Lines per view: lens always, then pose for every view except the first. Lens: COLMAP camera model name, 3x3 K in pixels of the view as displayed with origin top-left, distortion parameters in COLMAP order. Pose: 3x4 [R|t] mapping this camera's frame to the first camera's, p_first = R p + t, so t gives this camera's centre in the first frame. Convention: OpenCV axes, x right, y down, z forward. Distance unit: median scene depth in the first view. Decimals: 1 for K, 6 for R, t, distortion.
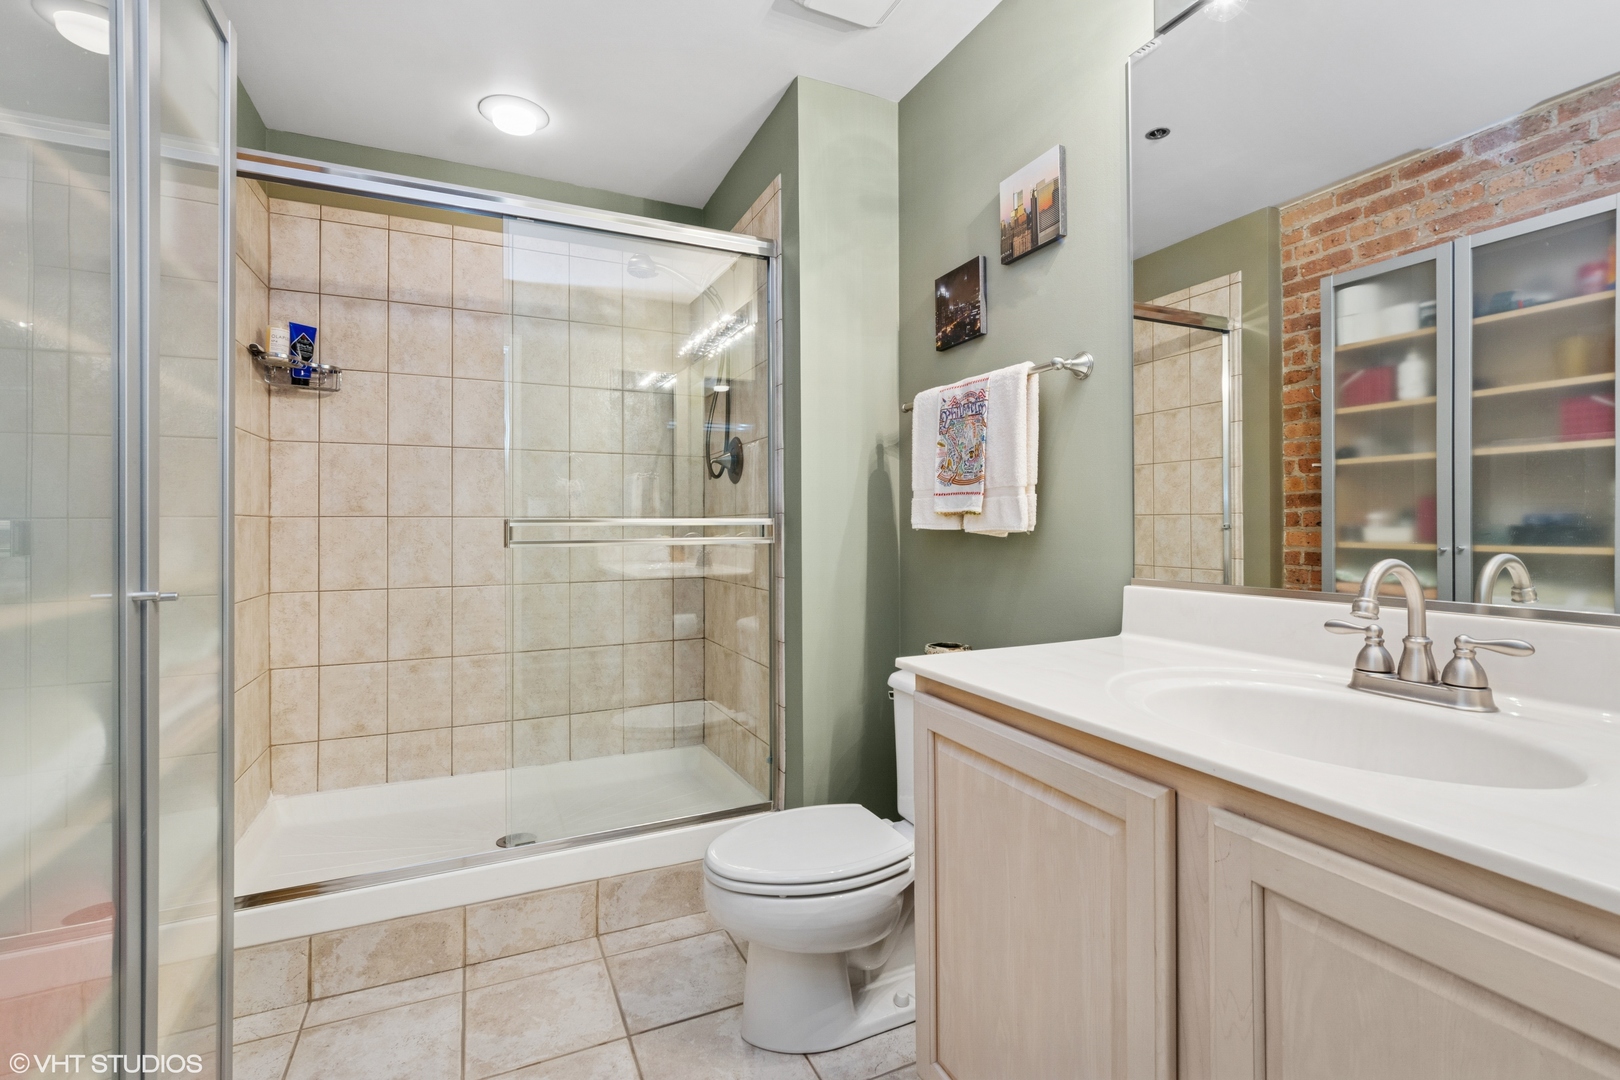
lens RADIAL K [[720.1, 0, 803.0], [0, 720.1, 510.2], [0, 0, 1]] dist [-0.014678, -0.000585]
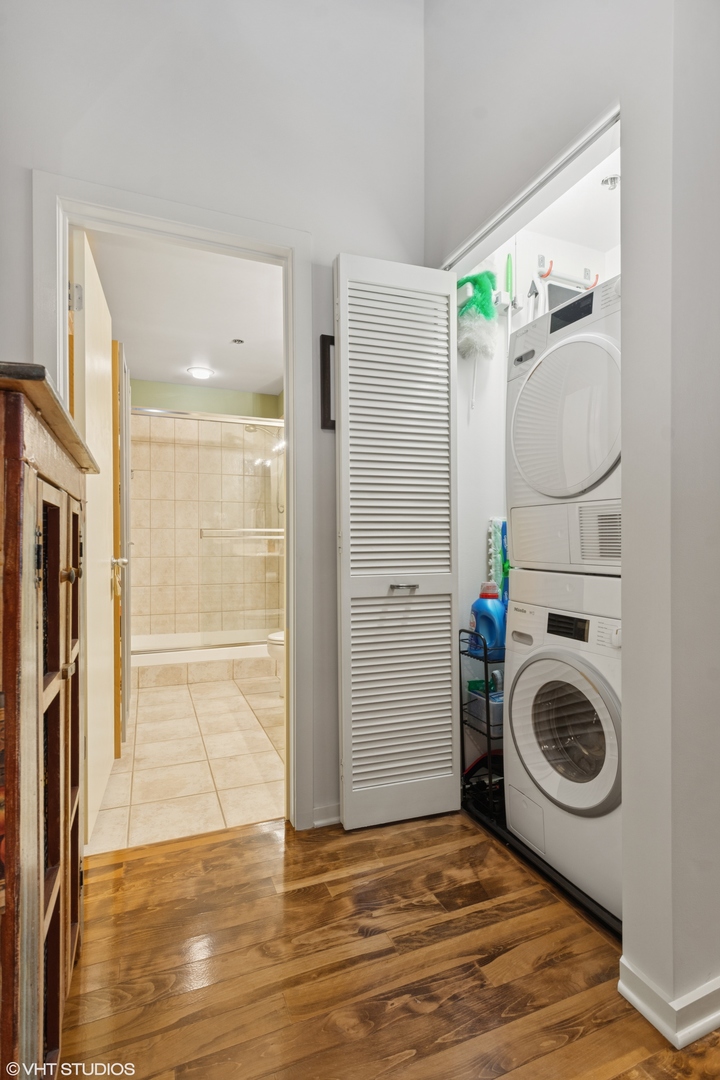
lens RADIAL K [[562.5, 0, 360.8], [0, 562.5, 541.5], [0, 0, 1]] dist [0.001134, 0.000127]
pose [[0.998567, 0.005180, -0.053263, 0.253183], [-0.004091, 0.999781, 0.020531, 0.010566], [0.053358, -0.020284, 0.998369, -0.901115]]
